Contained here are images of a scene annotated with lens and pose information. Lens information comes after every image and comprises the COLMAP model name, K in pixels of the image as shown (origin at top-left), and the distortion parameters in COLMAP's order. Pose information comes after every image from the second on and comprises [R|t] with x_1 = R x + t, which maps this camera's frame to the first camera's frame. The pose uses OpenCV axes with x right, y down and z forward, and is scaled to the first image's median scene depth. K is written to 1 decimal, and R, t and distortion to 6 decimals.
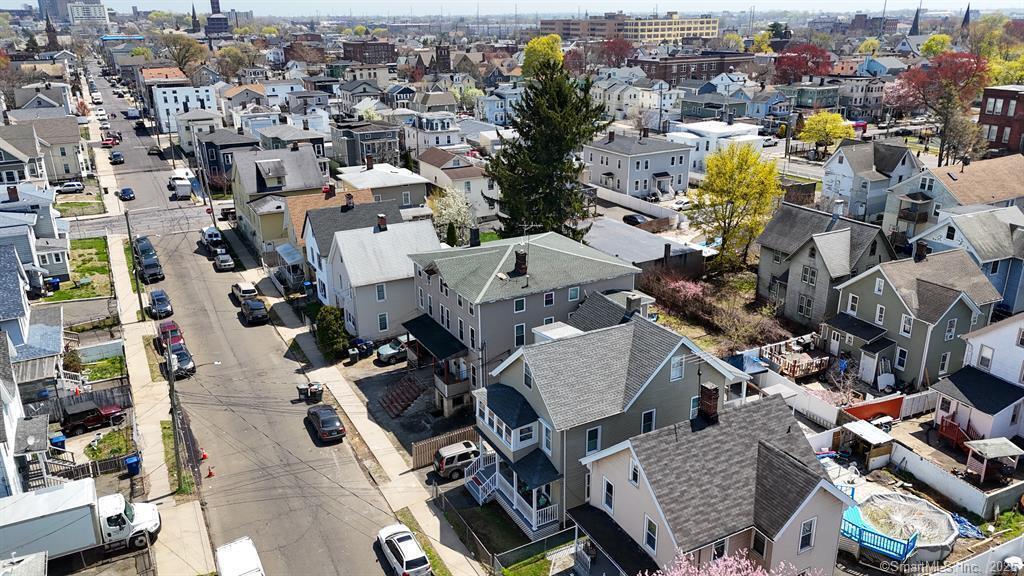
lens RADIAL K [[753.3, 0, 511.2], [0, 753.3, 282.0], [0, 0, 1]] dist [0.072347, -0.066160]
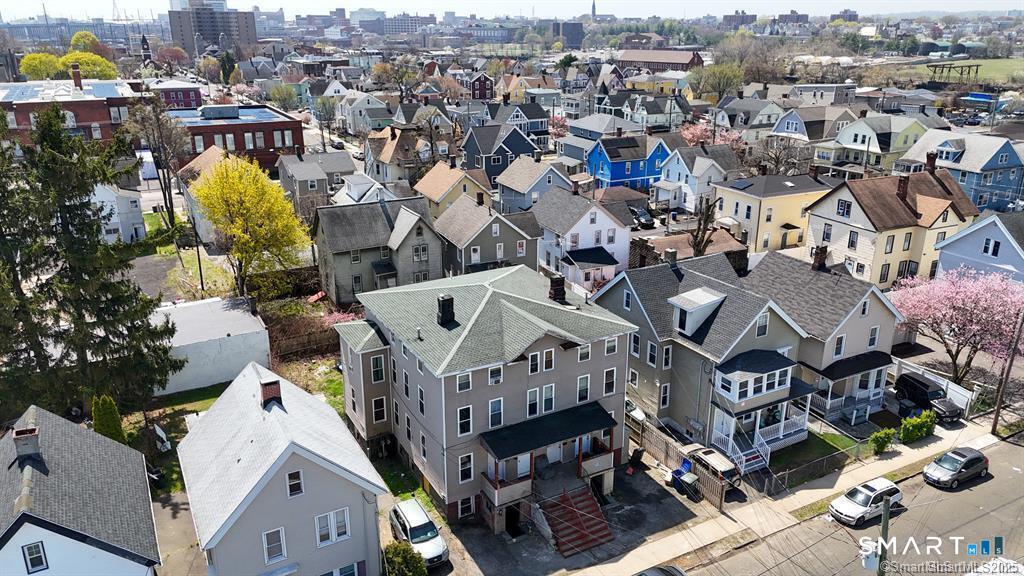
lens RADIAL K [[753.3, 0, 517.0], [0, 753.3, 282.0], [0, 0, 1]] dist [0.072347, -0.066160]
pose [[-0.019189, -0.312675, 0.949666, -0.582638], [0.332729, 0.893704, 0.300972, -0.223707], [-0.942827, 0.321757, 0.086887, 0.702562]]
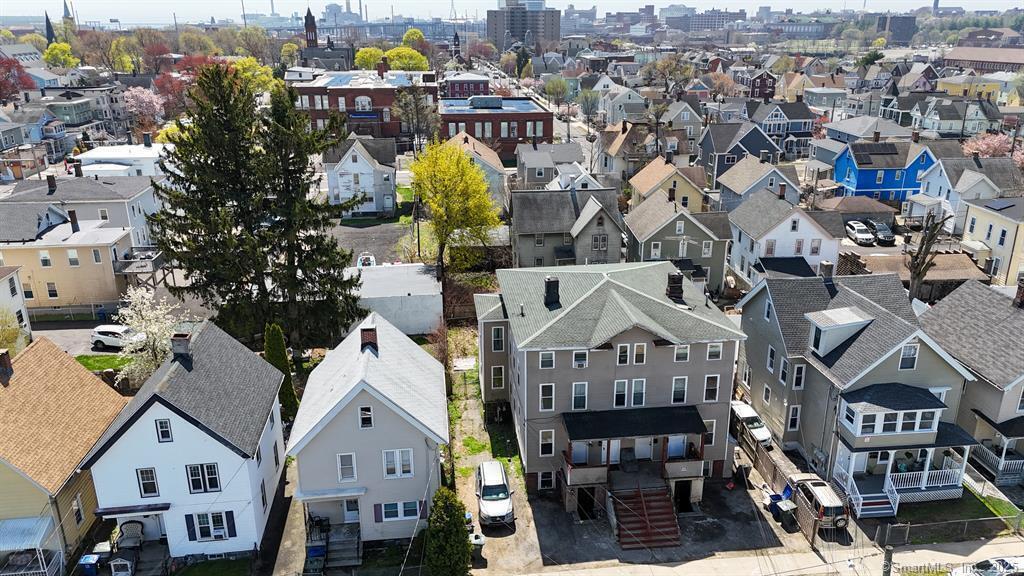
lens RADIAL K [[753.3, 0, 514.3], [0, 753.3, 283.2], [0, 0, 1]] dist [0.072347, -0.066160]
pose [[0.361921, -0.295593, 0.884103, -0.582732], [0.307322, 0.933210, 0.186205, -0.176869], [-0.880095, 0.204313, 0.428590, 0.577637]]
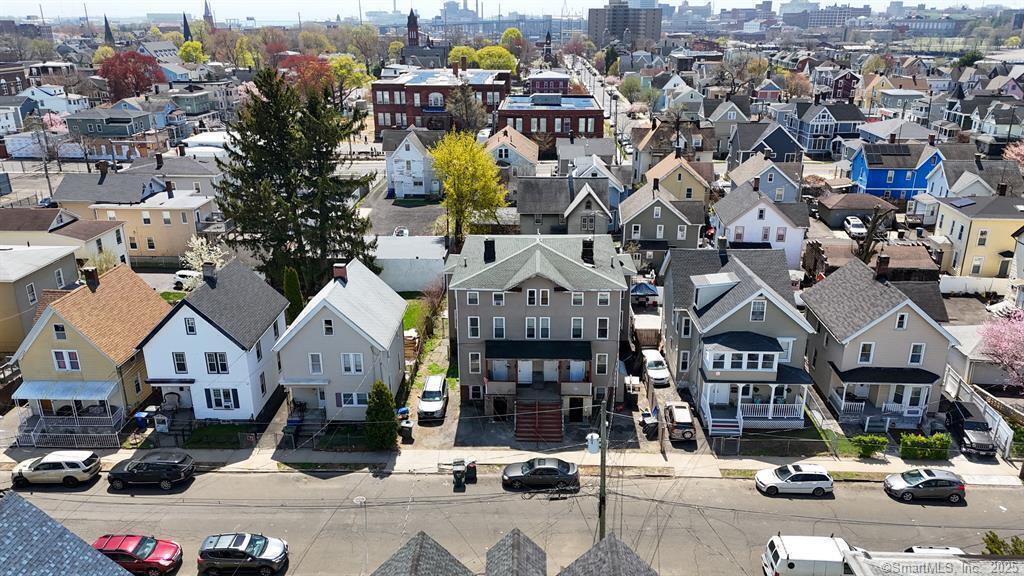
lens RADIAL K [[753.3, 0, 516.1], [0, 753.3, 288.7], [0, 0, 1]] dist [0.072347, -0.066160]
pose [[0.494174, -0.284130, 0.821622, -0.677824], [0.284514, 0.945897, 0.155982, -0.123473], [-0.821489, 0.156681, 0.548276, 0.367364]]
